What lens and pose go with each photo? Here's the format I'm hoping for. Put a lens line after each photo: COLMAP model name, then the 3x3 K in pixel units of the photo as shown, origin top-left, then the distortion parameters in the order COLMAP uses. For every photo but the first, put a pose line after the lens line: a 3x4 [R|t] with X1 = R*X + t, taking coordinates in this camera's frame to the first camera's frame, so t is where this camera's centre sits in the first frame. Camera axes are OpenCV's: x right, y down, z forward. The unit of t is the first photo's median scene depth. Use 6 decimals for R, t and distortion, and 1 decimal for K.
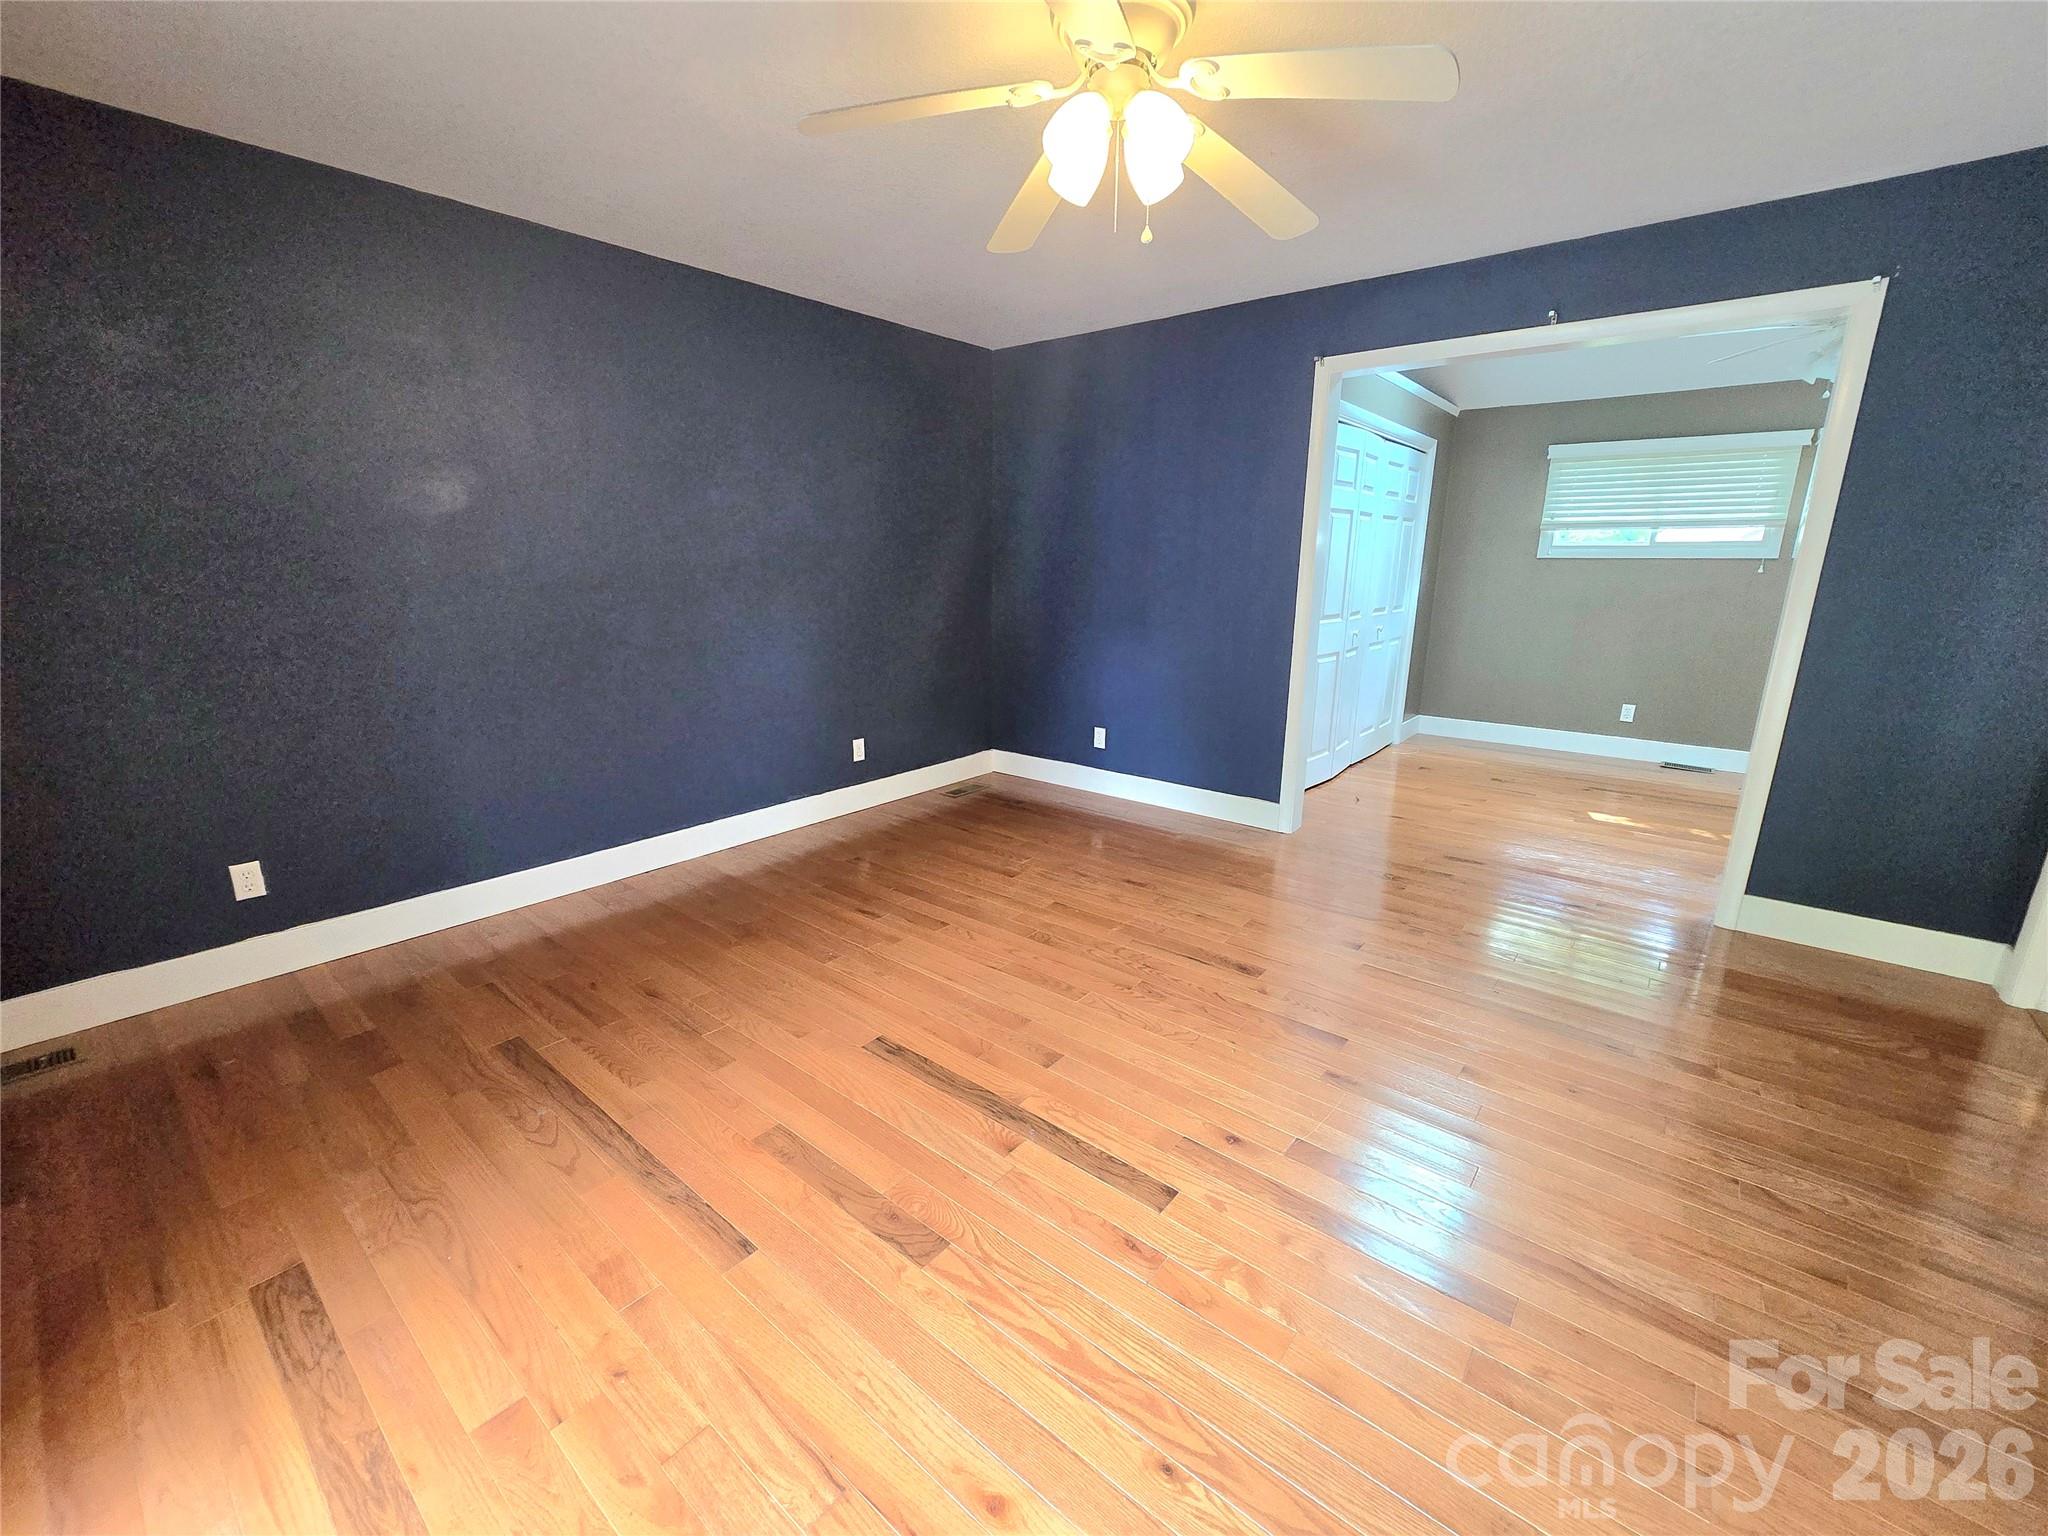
lens RADIAL K [[836.4, 0, 1020.8], [0, 836.4, 772.7], [0, 0, 1]] dist [-0.003623, 0.000013]
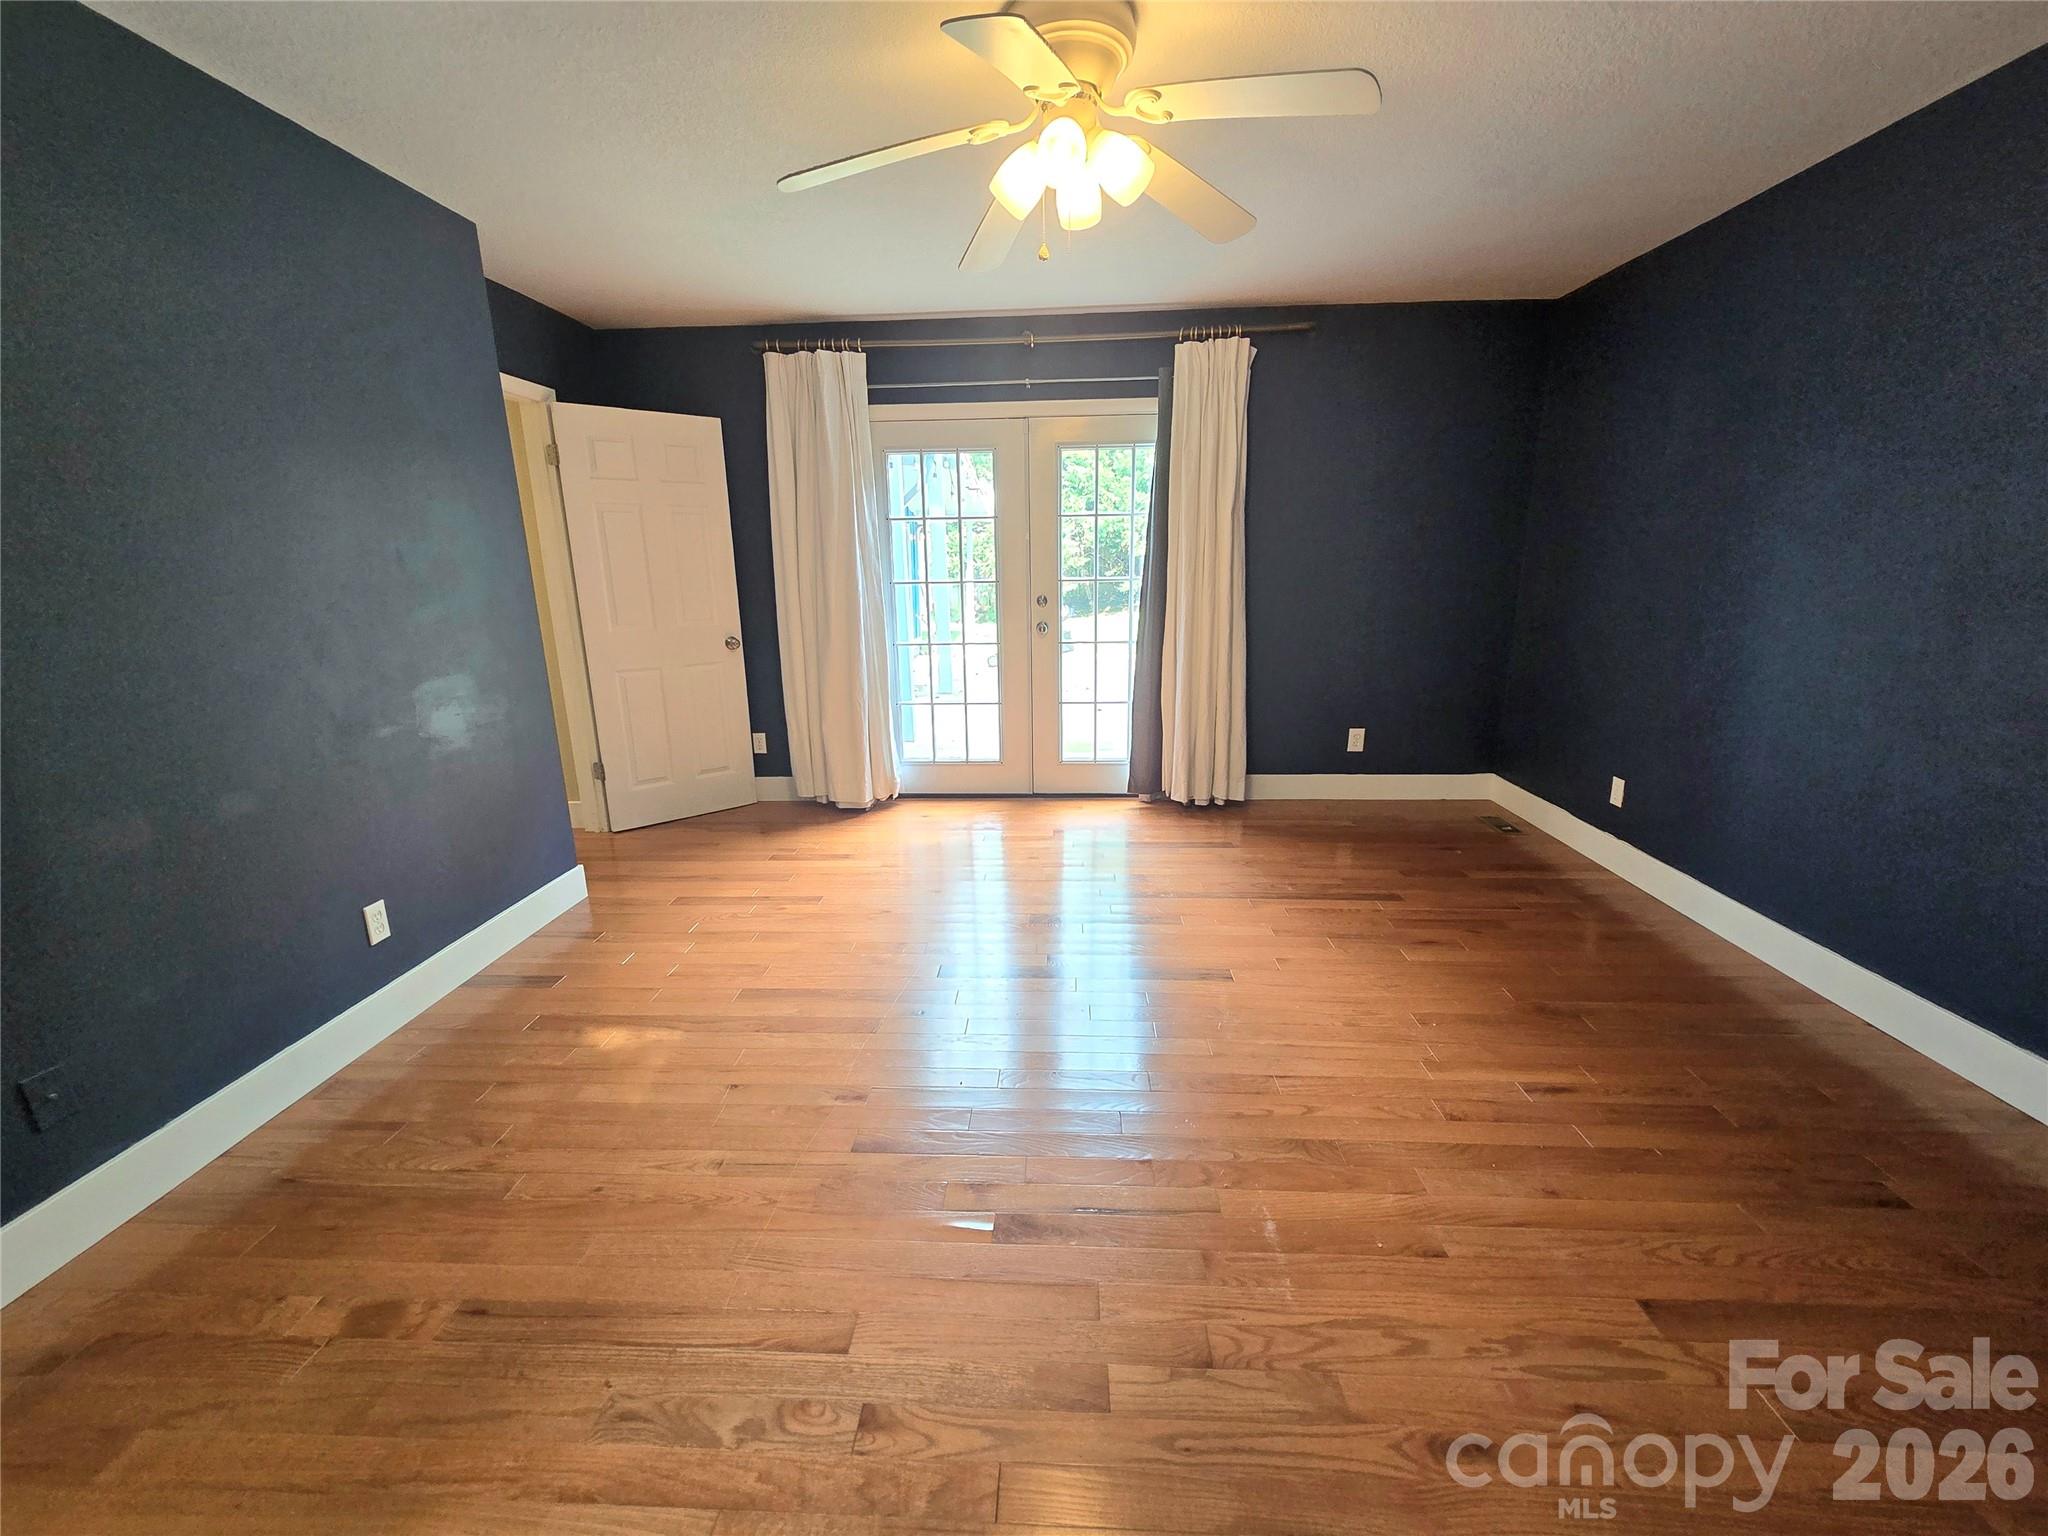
lens RADIAL K [[836.4, 0, 1020.8], [0, 836.4, 772.7], [0, 0, 1]] dist [-0.003623, 0.000013]
pose [[-0.803817, 0.157992, -0.573512, 0.588430], [-0.135968, 0.889770, 0.435685, -0.341845], [0.579129, 0.428190, -0.693731, 1.326226]]
